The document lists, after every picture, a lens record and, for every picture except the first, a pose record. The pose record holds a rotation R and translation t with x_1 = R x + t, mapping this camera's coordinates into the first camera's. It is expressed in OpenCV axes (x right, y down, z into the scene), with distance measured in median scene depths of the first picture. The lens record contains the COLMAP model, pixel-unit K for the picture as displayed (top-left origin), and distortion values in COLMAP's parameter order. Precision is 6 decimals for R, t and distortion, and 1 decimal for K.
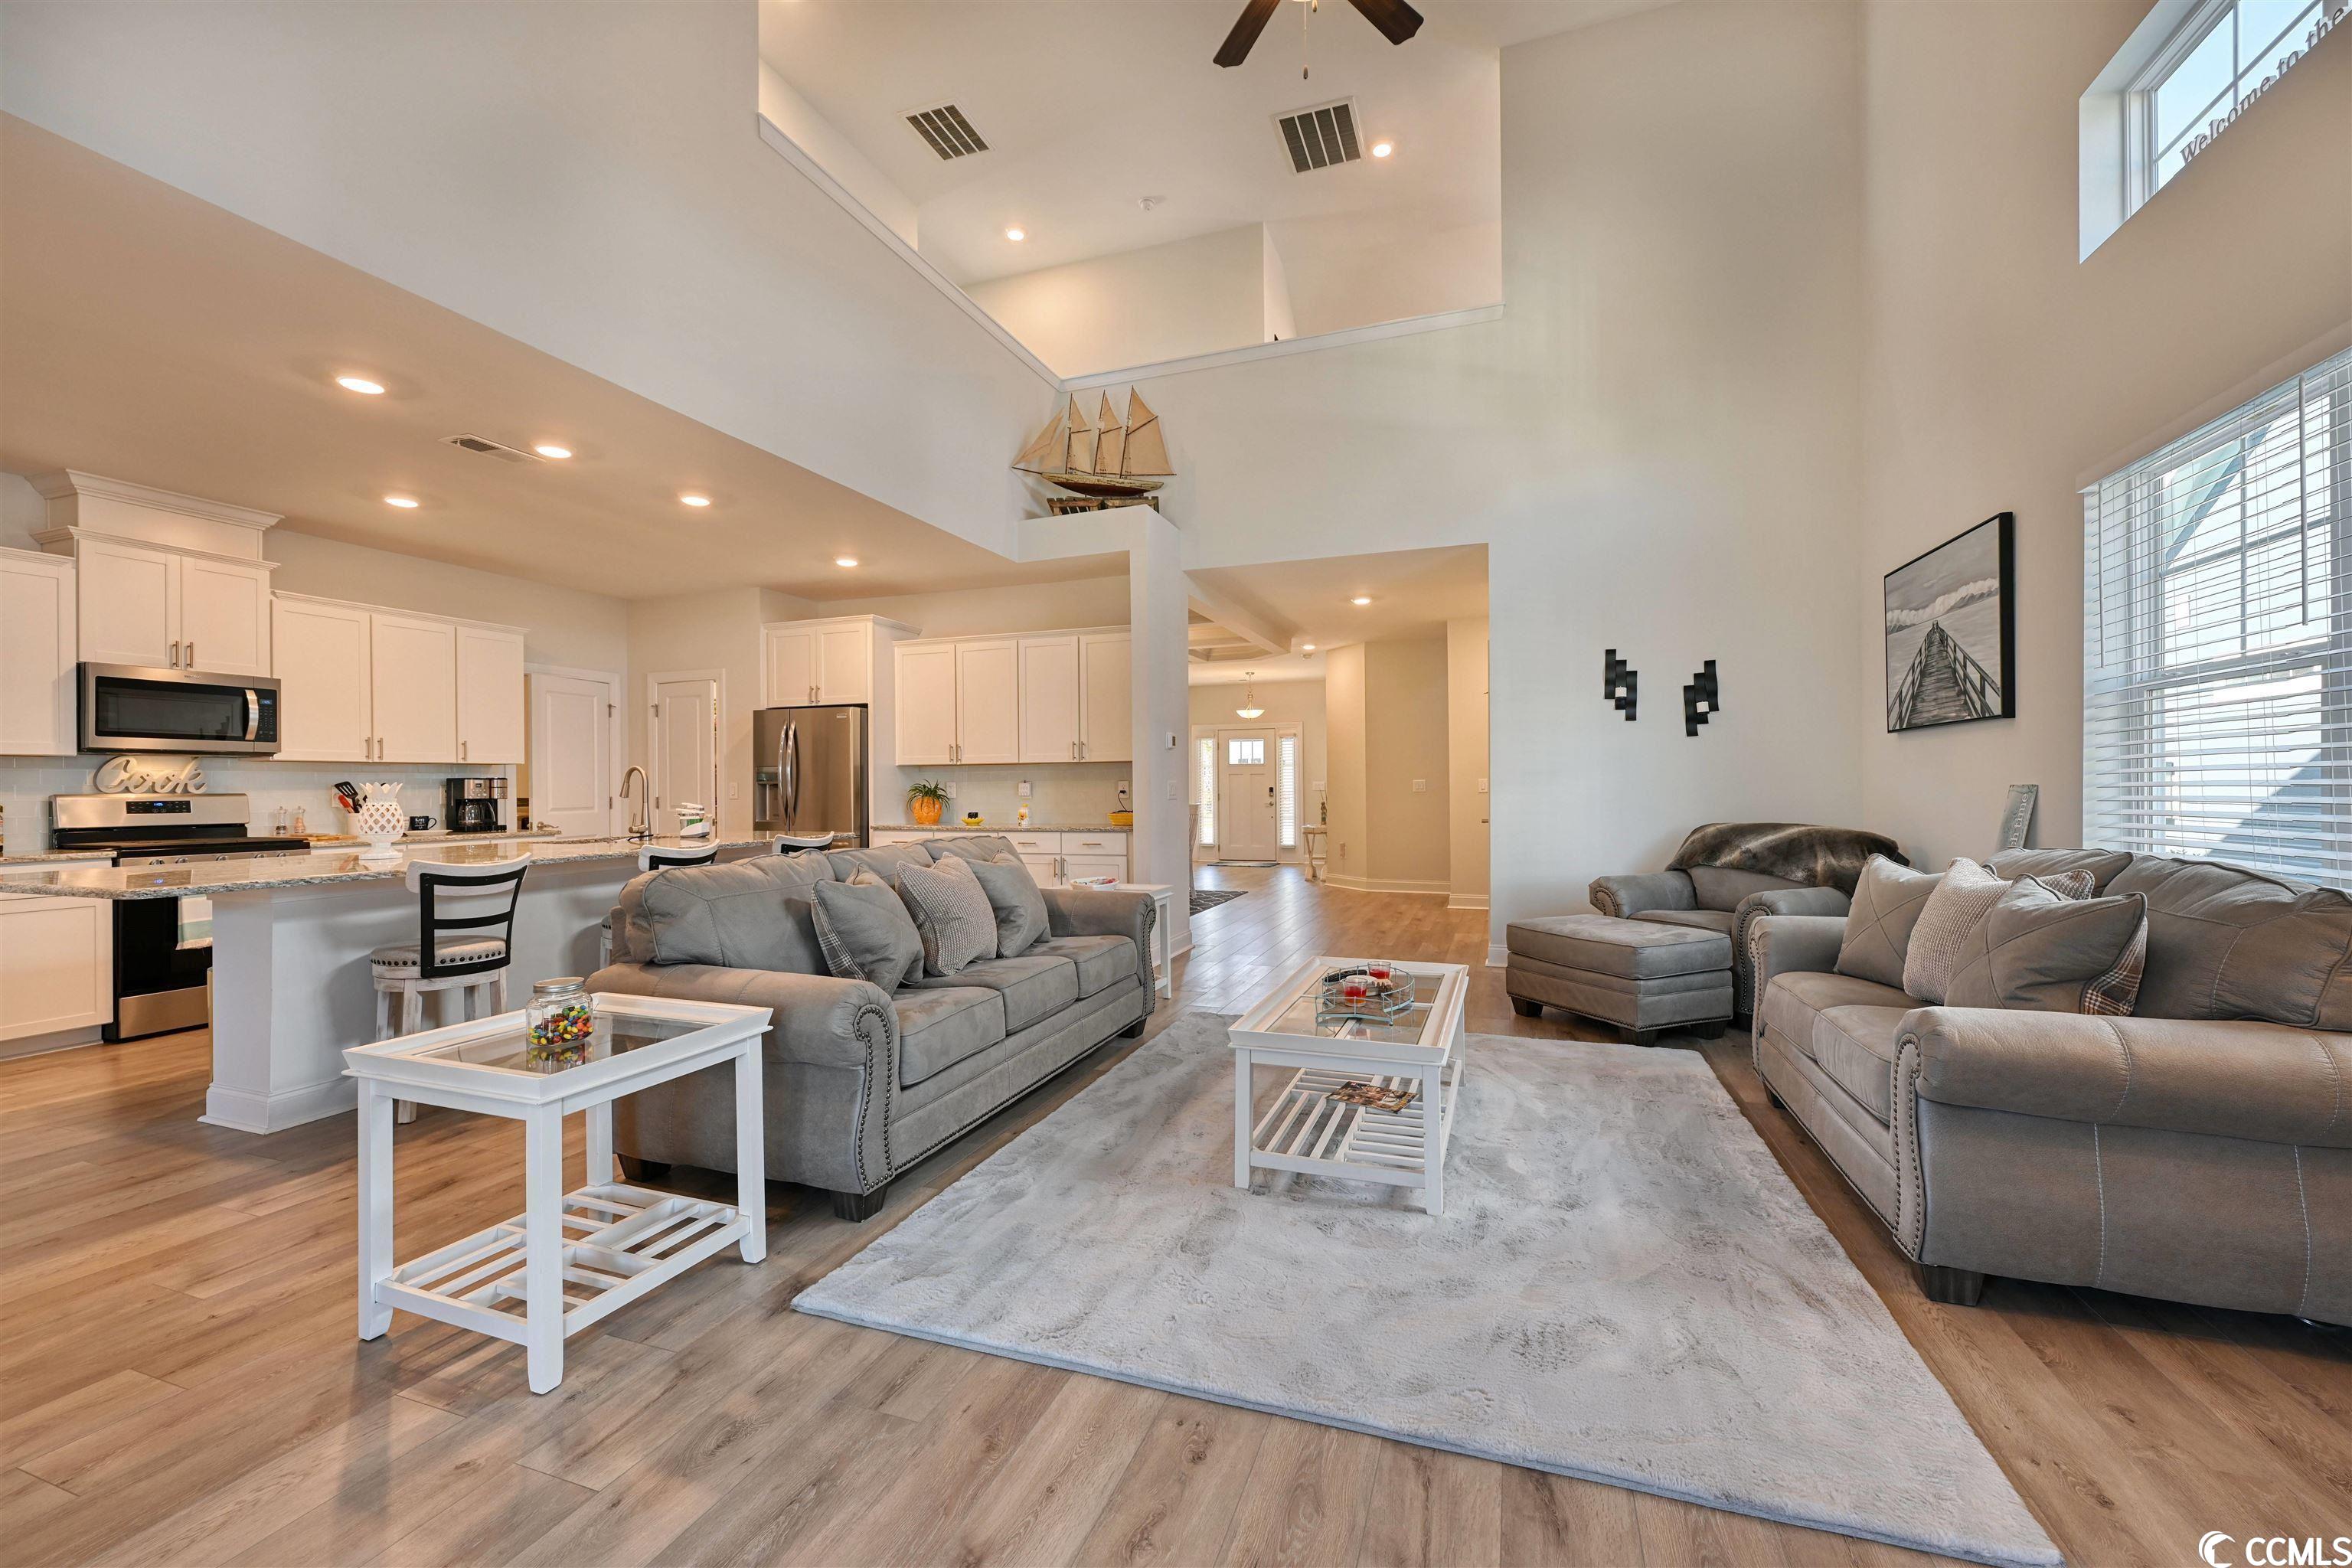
lens RADIAL K [[944.3, 0, 1176.5], [0, 944.3, 784.4], [0, 0, 1]] dist [0.000014, -0.000132]
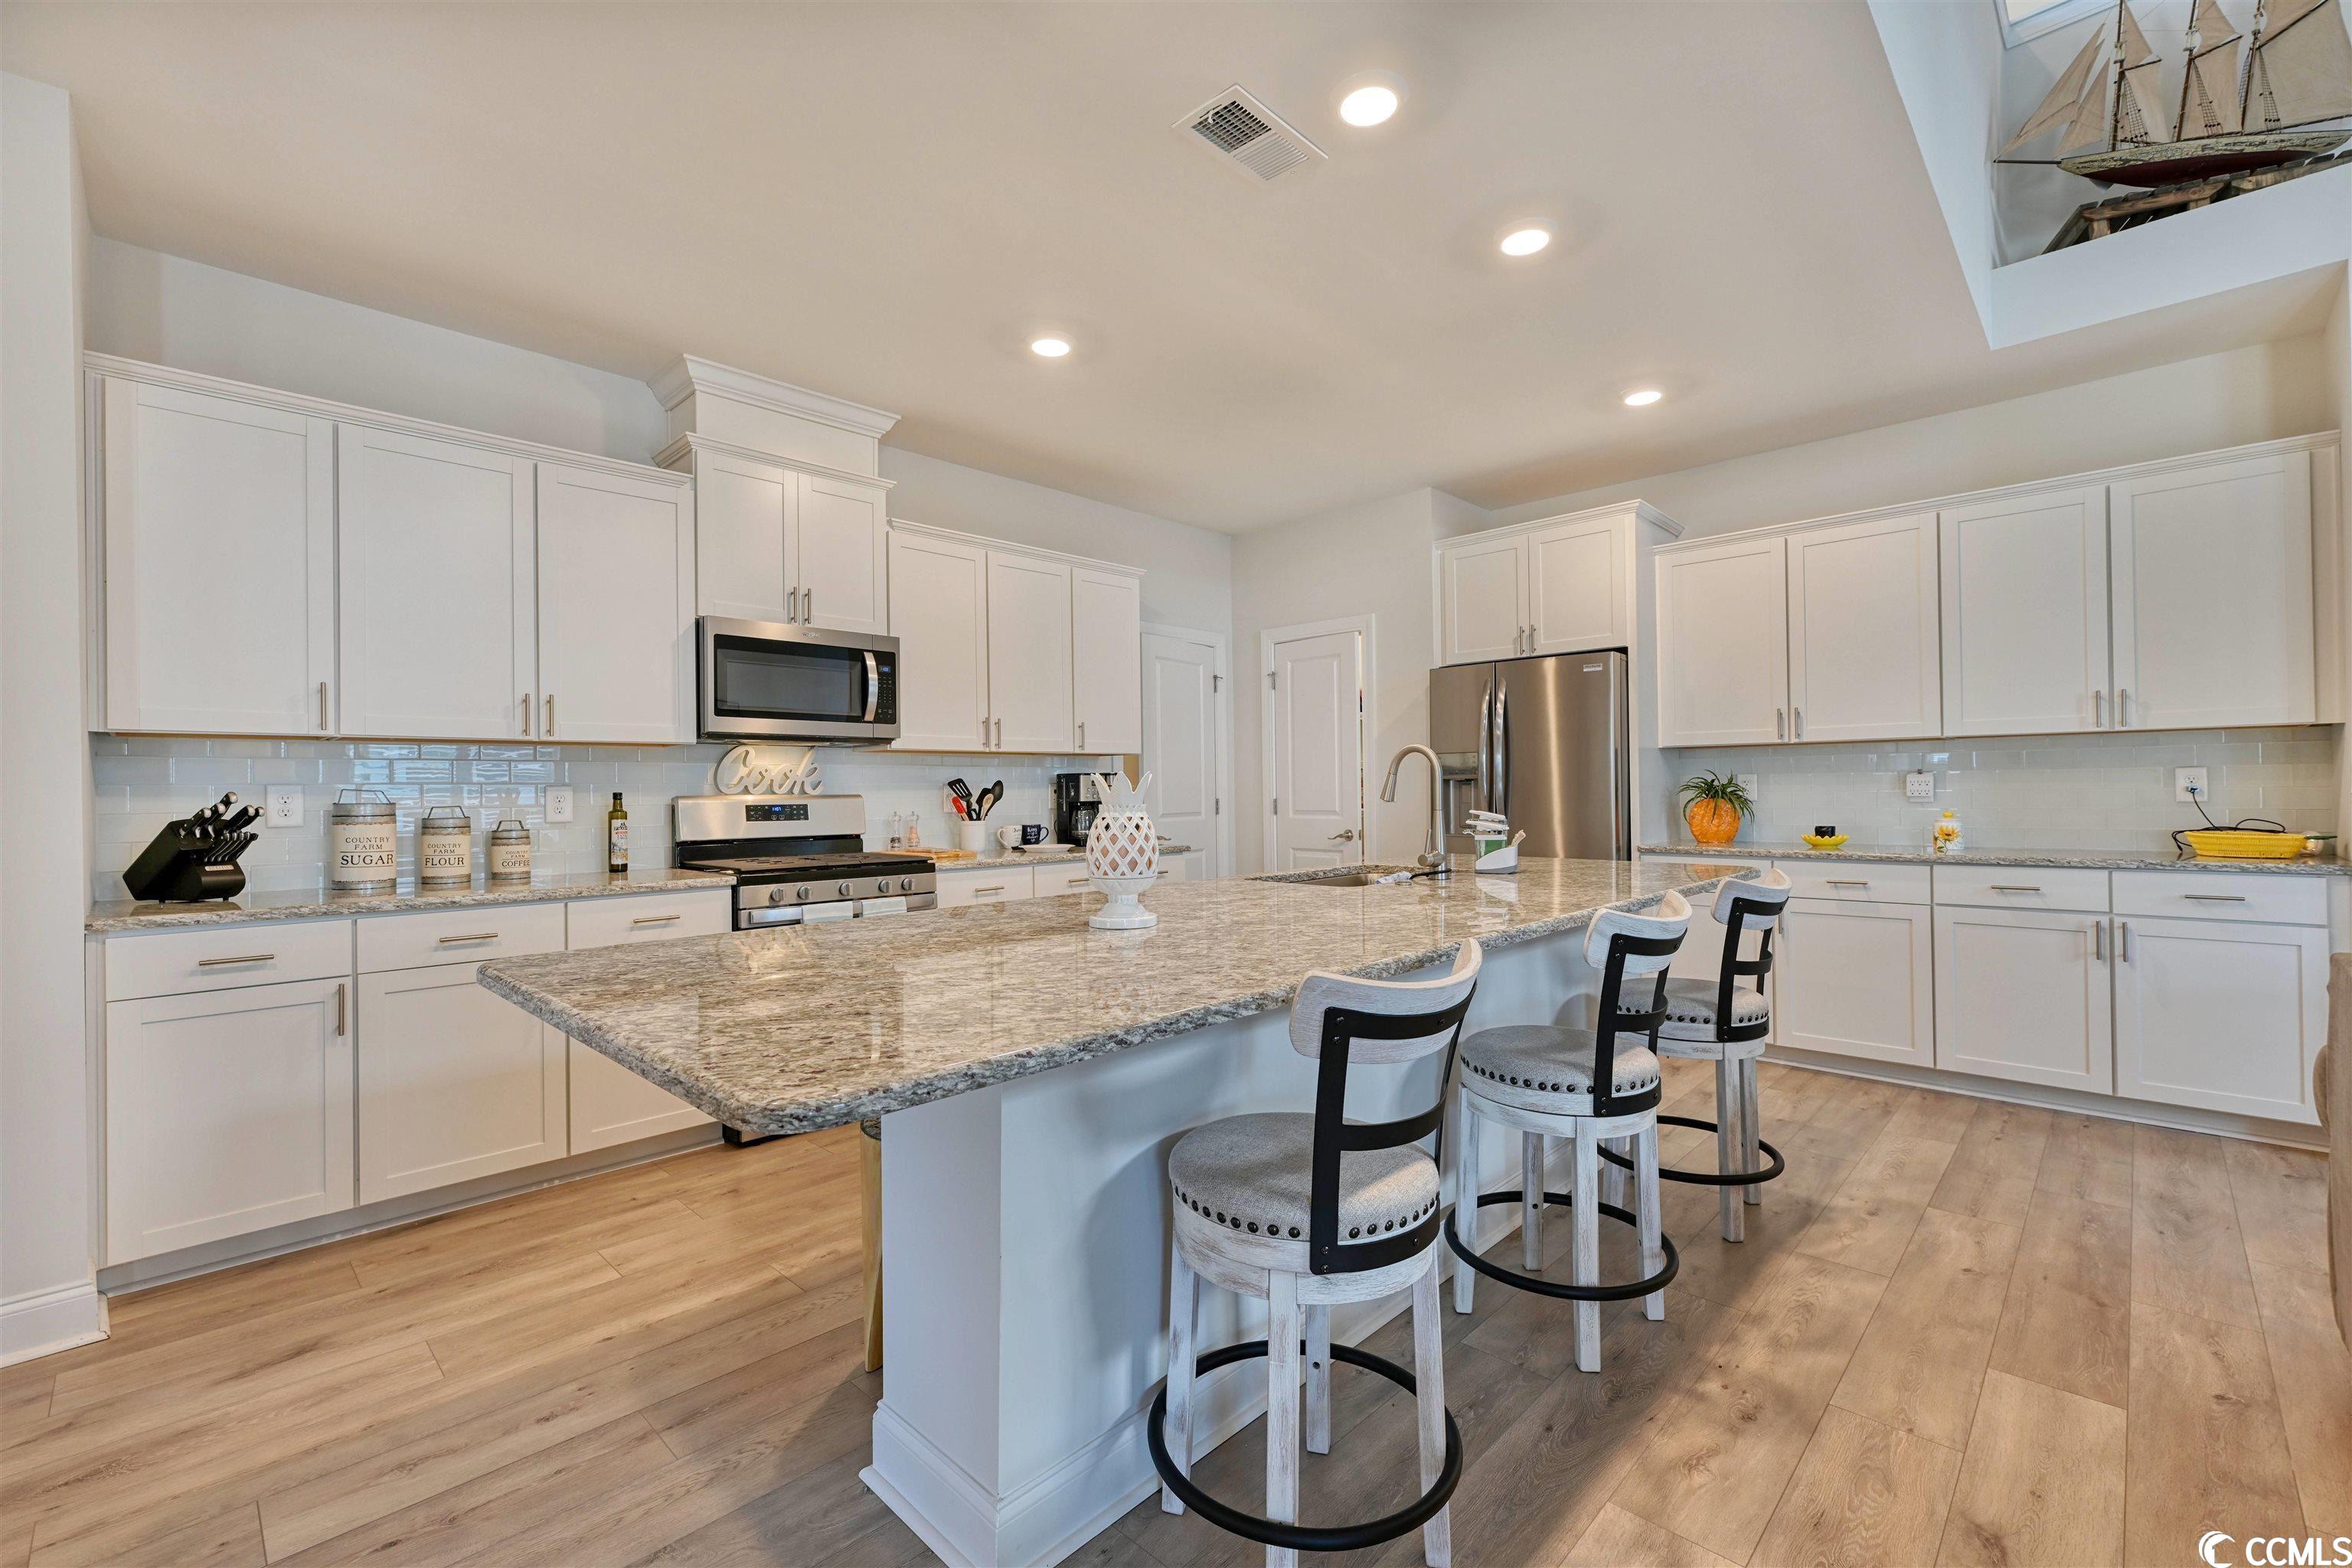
lens RADIAL K [[1001.5, 0, 1181.0], [0, 1001.5, 785.4], [0, 0, 1]] dist [0.000763, -0.000108]
pose [[0.910313, -0.005252, -0.413886, -0.433324], [0.005799, 0.999983, 0.000065, 0.003670], [0.413879, -0.002459, 0.910329, 0.387693]]
